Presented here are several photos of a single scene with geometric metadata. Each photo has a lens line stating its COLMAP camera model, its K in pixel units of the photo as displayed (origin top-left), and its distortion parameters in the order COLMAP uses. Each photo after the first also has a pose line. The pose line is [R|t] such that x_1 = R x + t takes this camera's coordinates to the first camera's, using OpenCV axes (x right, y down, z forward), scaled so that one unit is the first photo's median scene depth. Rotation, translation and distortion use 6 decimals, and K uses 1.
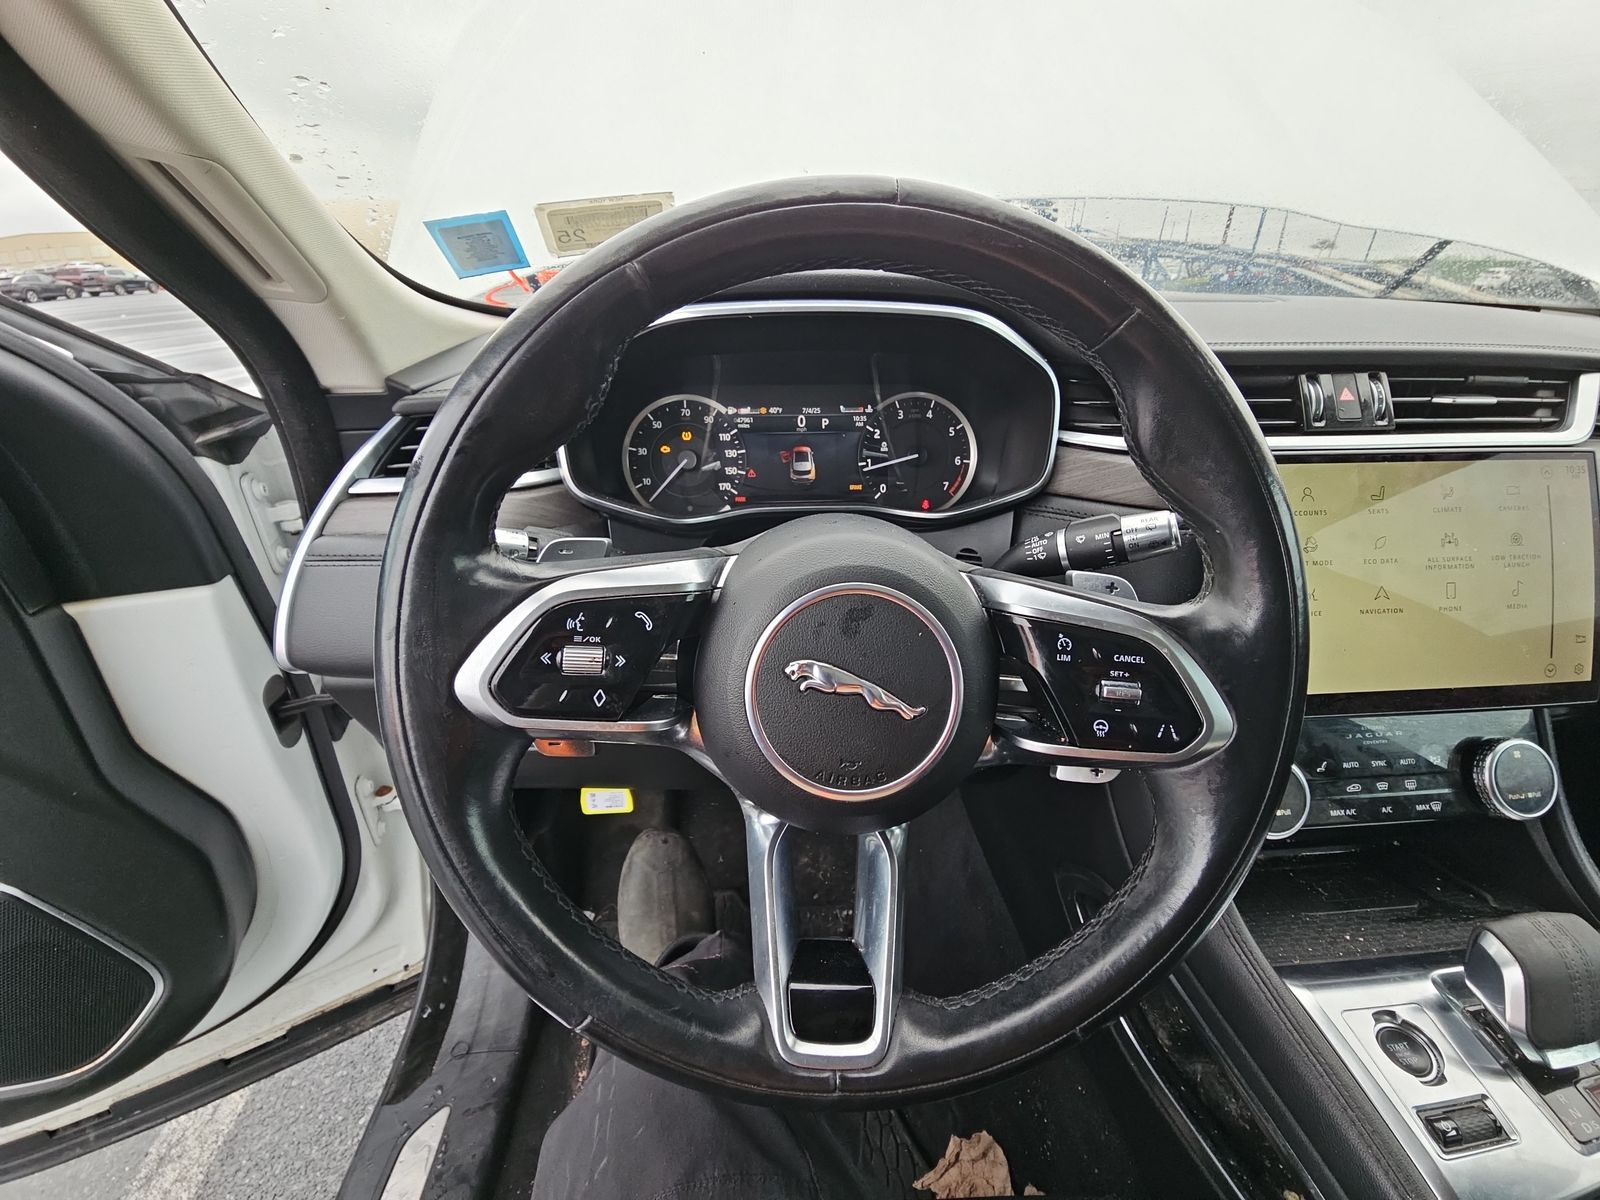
lens RADIAL K [[646.8, 0, 770.0], [0, 646.8, 602.5], [0, 0, 1]] dist [0.004485, -0.003795]
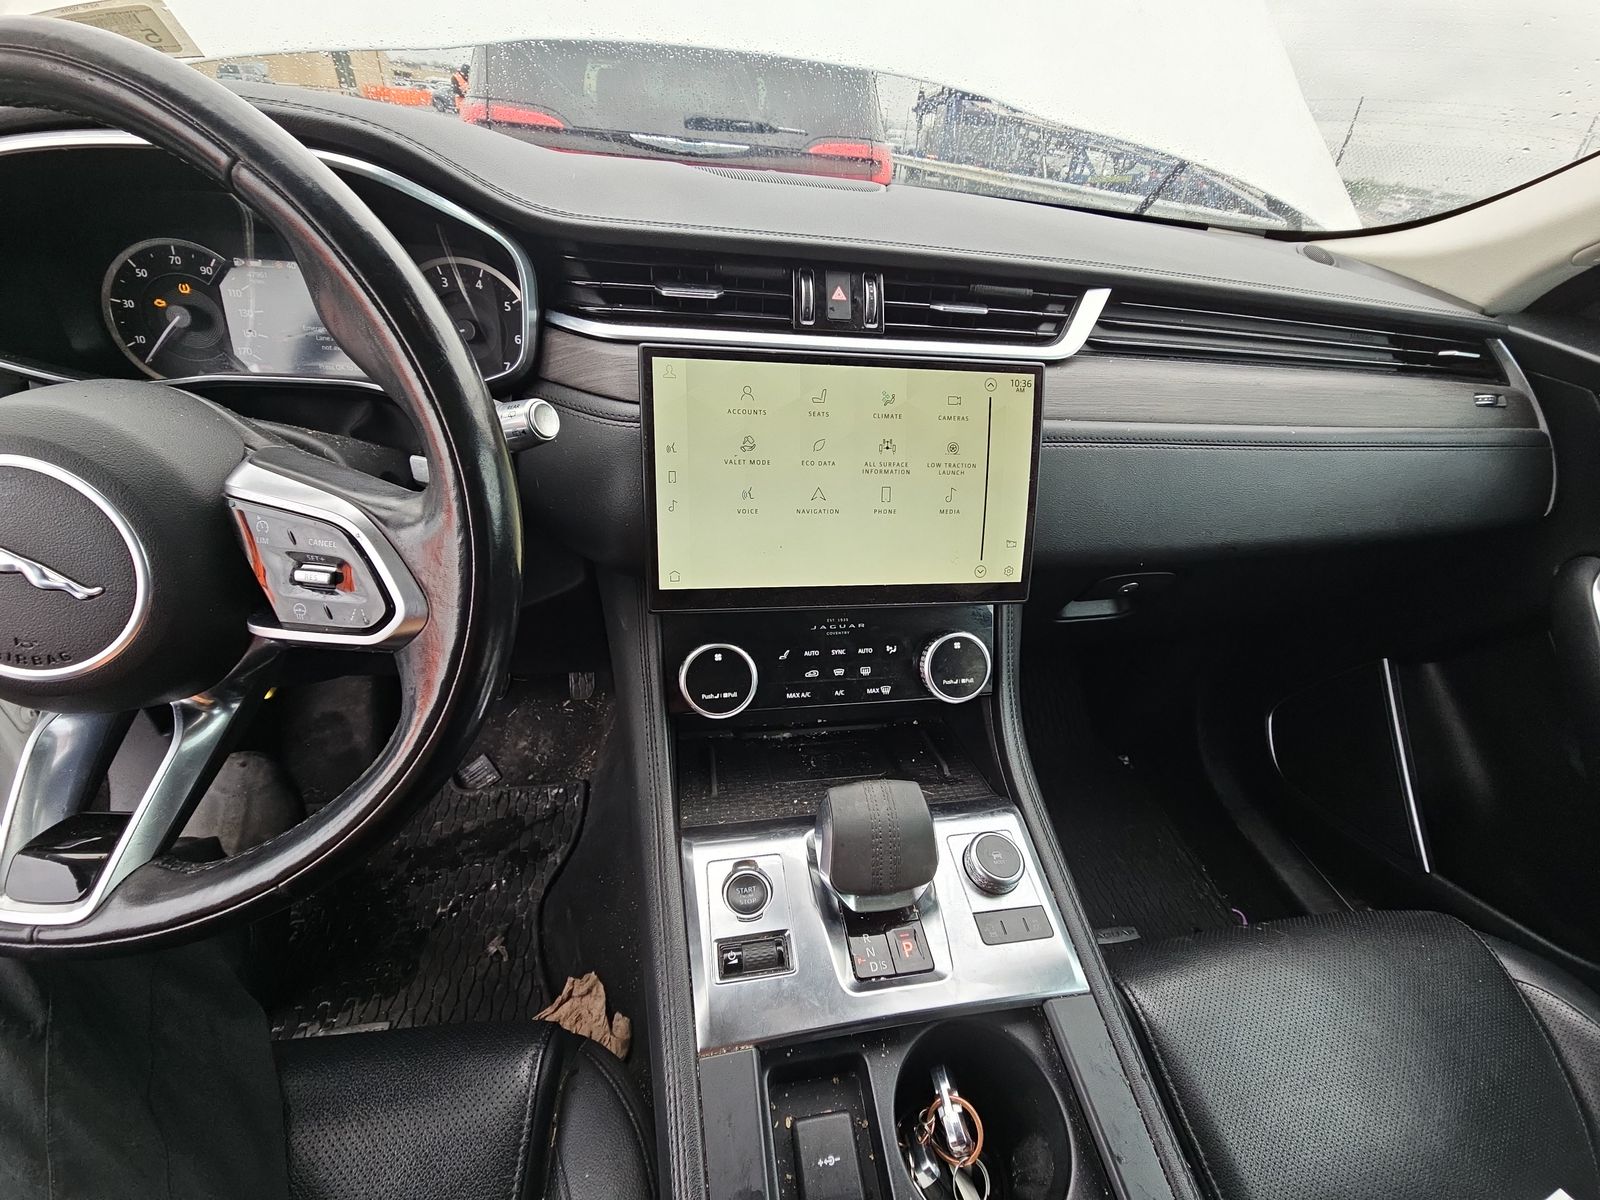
lens RADIAL K [[646.8, 0, 800.5], [0, 646.8, 602.0], [0, 0, 1]] dist [0.004485, -0.003795]
pose [[0.991873, 0.017790, 0.125981, 0.612653], [-0.037641, 0.986882, 0.156997, -0.004366], [-0.121536, -0.160463, 0.979531, -0.043078]]
